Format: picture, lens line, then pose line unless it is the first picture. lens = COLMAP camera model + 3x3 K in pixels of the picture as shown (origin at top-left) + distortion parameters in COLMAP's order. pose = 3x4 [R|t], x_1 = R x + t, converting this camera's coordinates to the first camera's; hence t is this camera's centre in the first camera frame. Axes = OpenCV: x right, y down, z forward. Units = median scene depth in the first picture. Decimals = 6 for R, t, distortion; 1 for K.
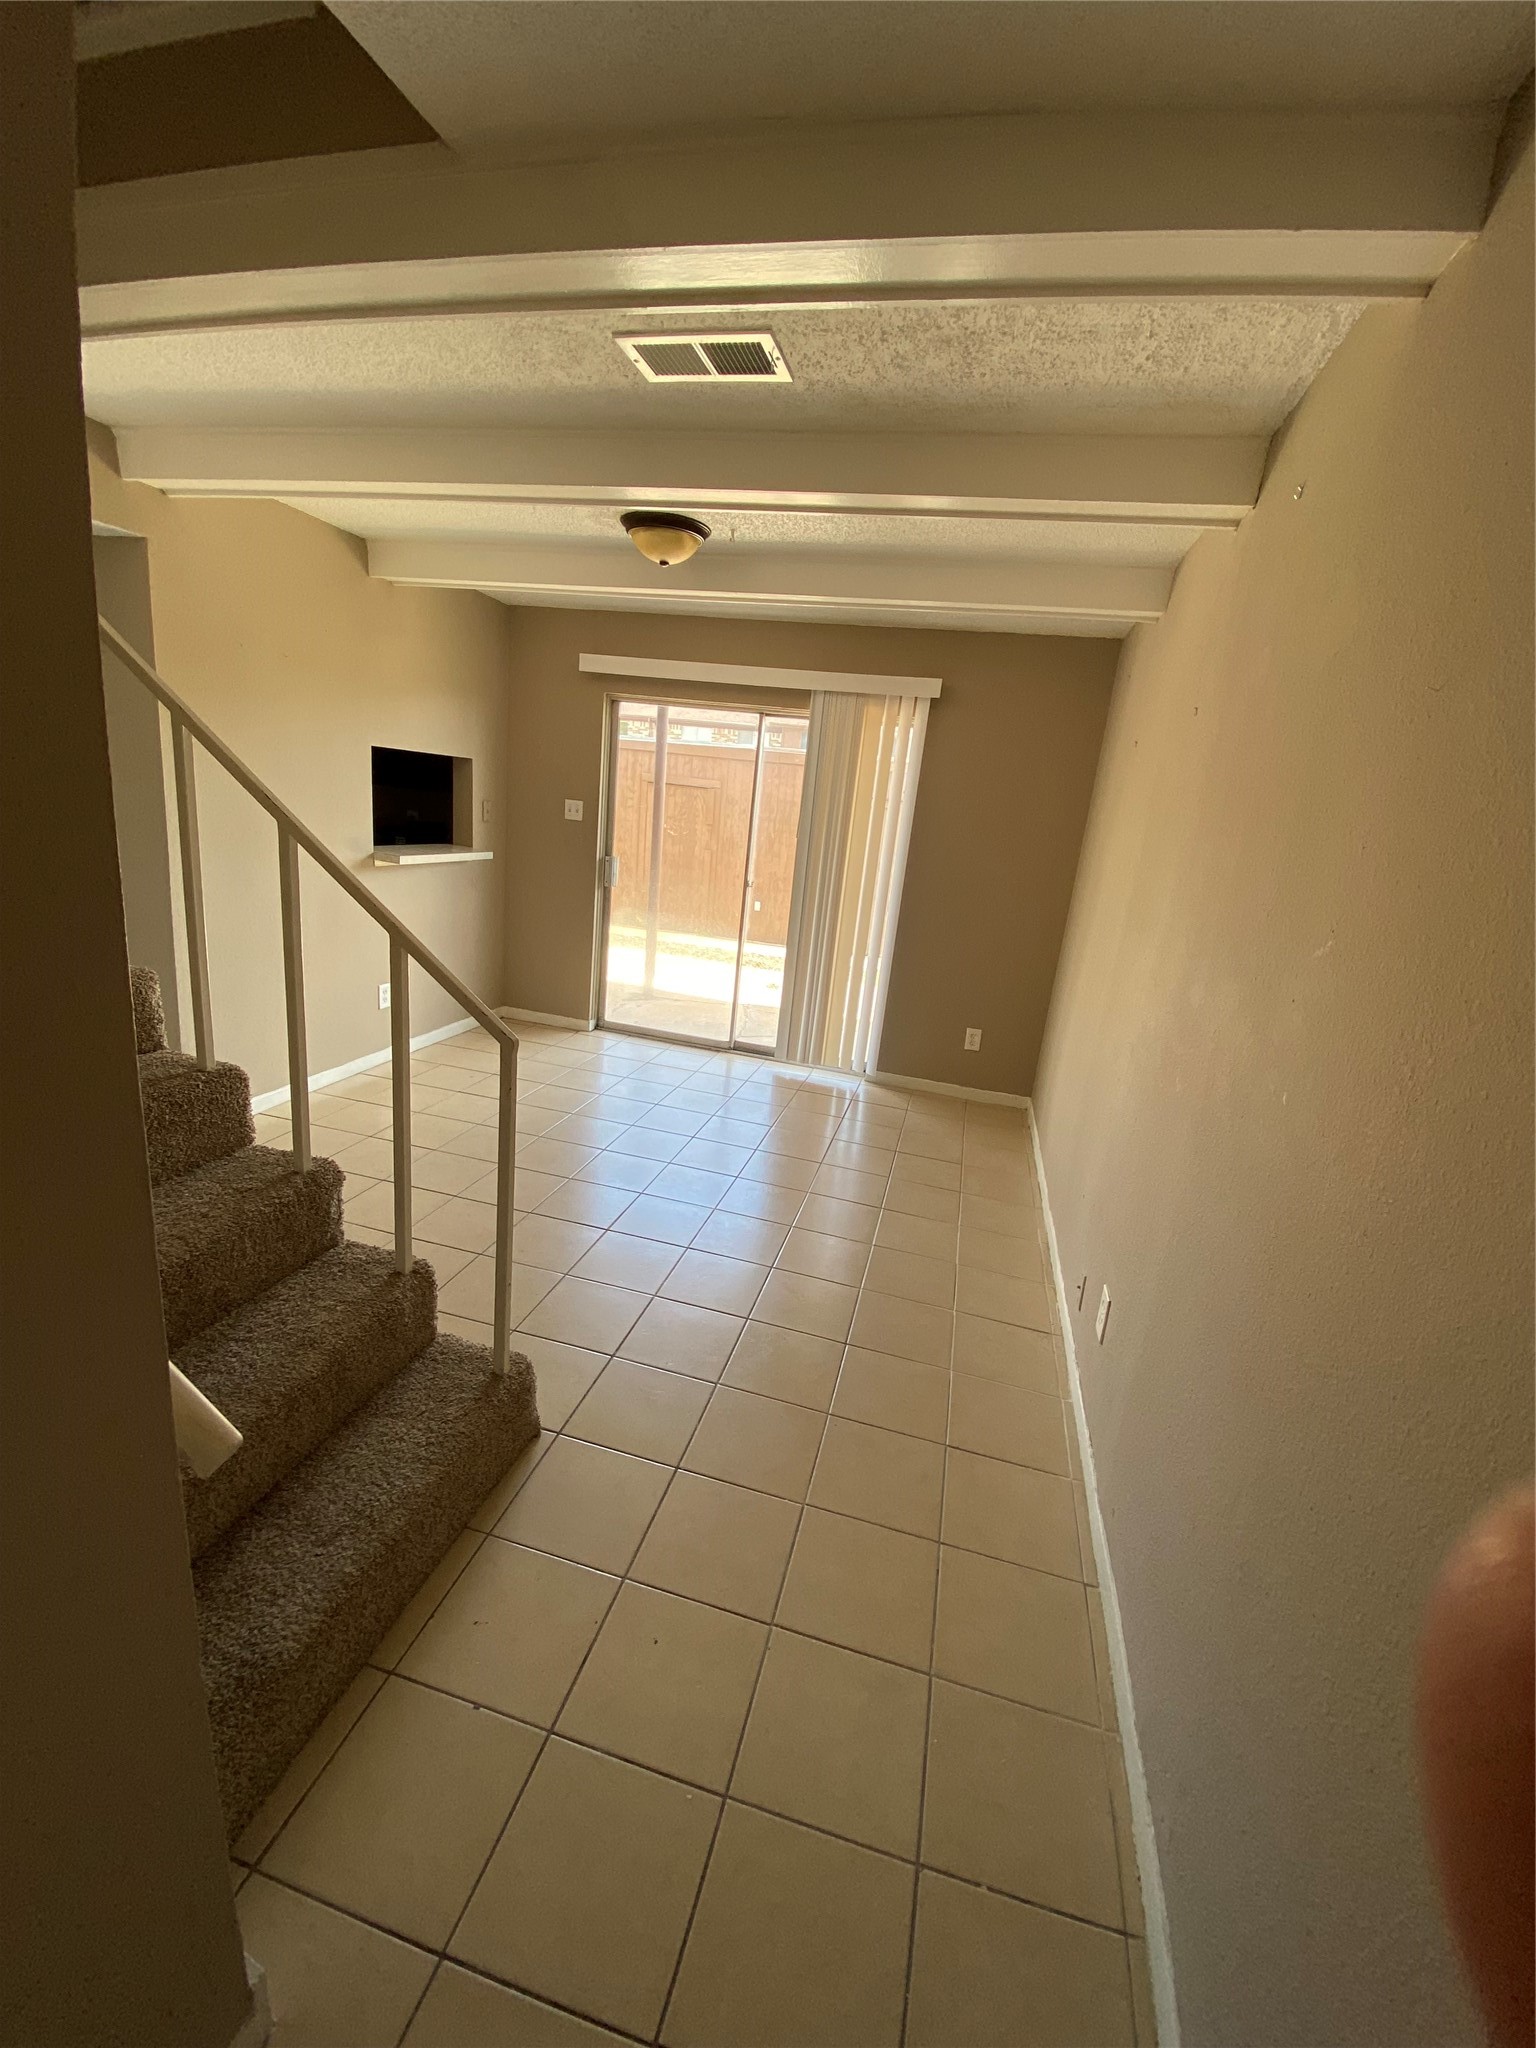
lens RADIAL K [[847.2, 0, 768.0], [0, 847.2, 1024.0], [0, 0, 1]] dist [-0.000650, -0.000111]
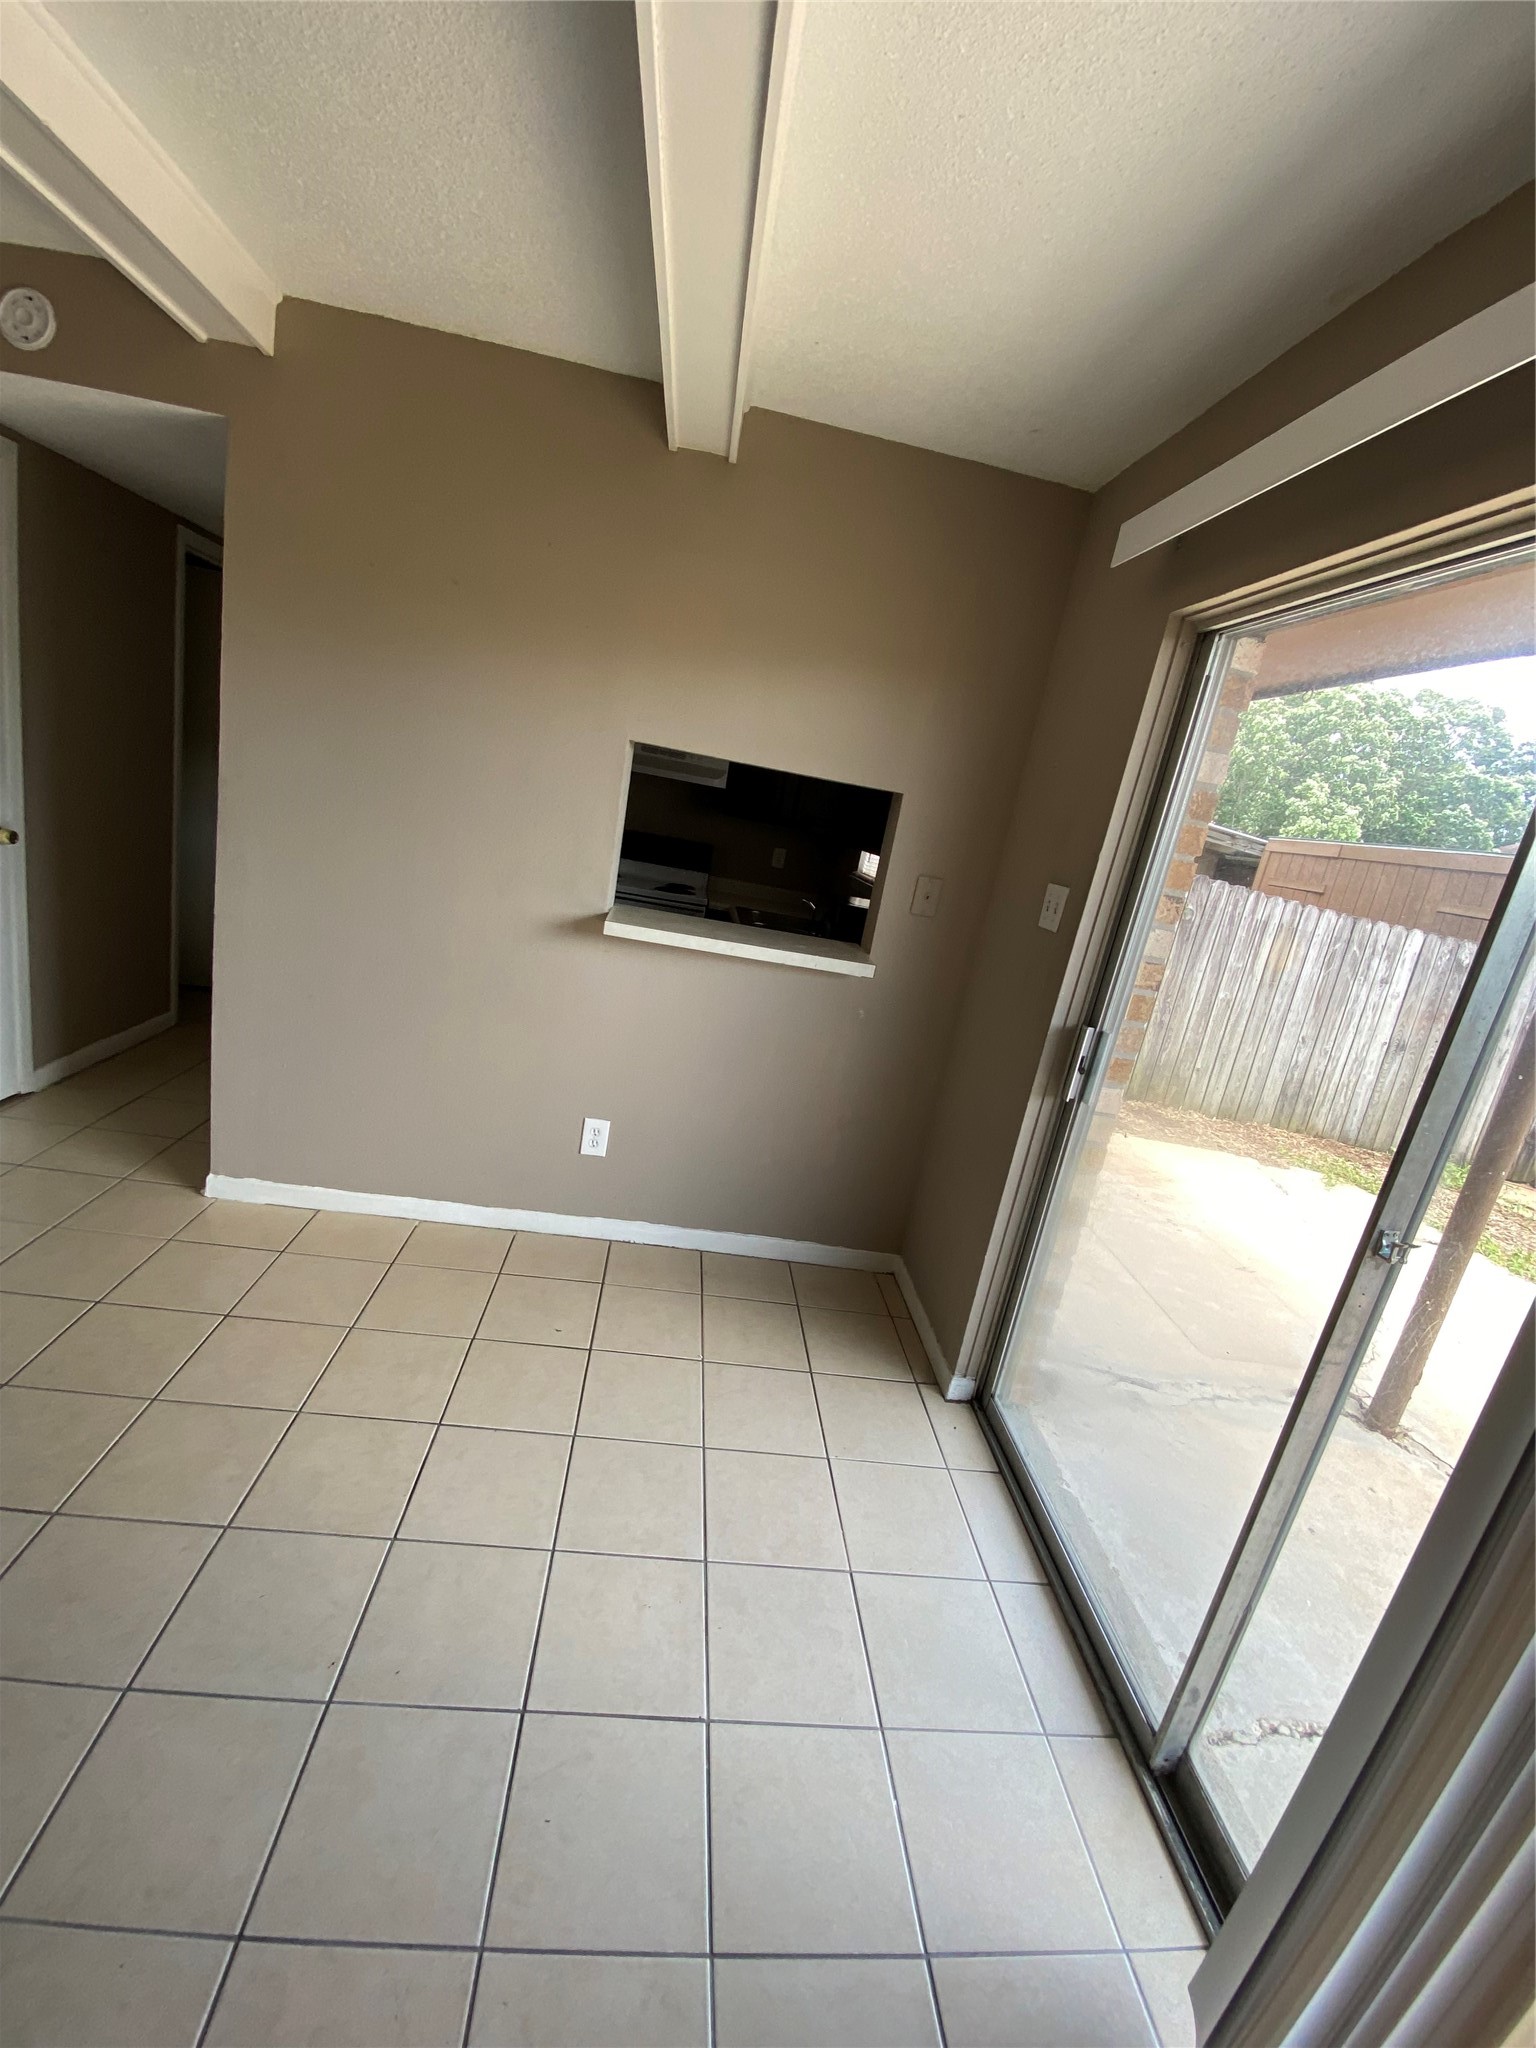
lens RADIAL K [[847.2, 0, 768.0], [0, 847.2, 1024.0], [0, 0, 1]] dist [-0.000650, -0.000111]
pose [[0.344951, 0.190476, -0.919091, 0.135432], [-0.376715, 0.924962, 0.050306, -0.174589], [0.859706, 0.328882, 0.390822, 0.767026]]
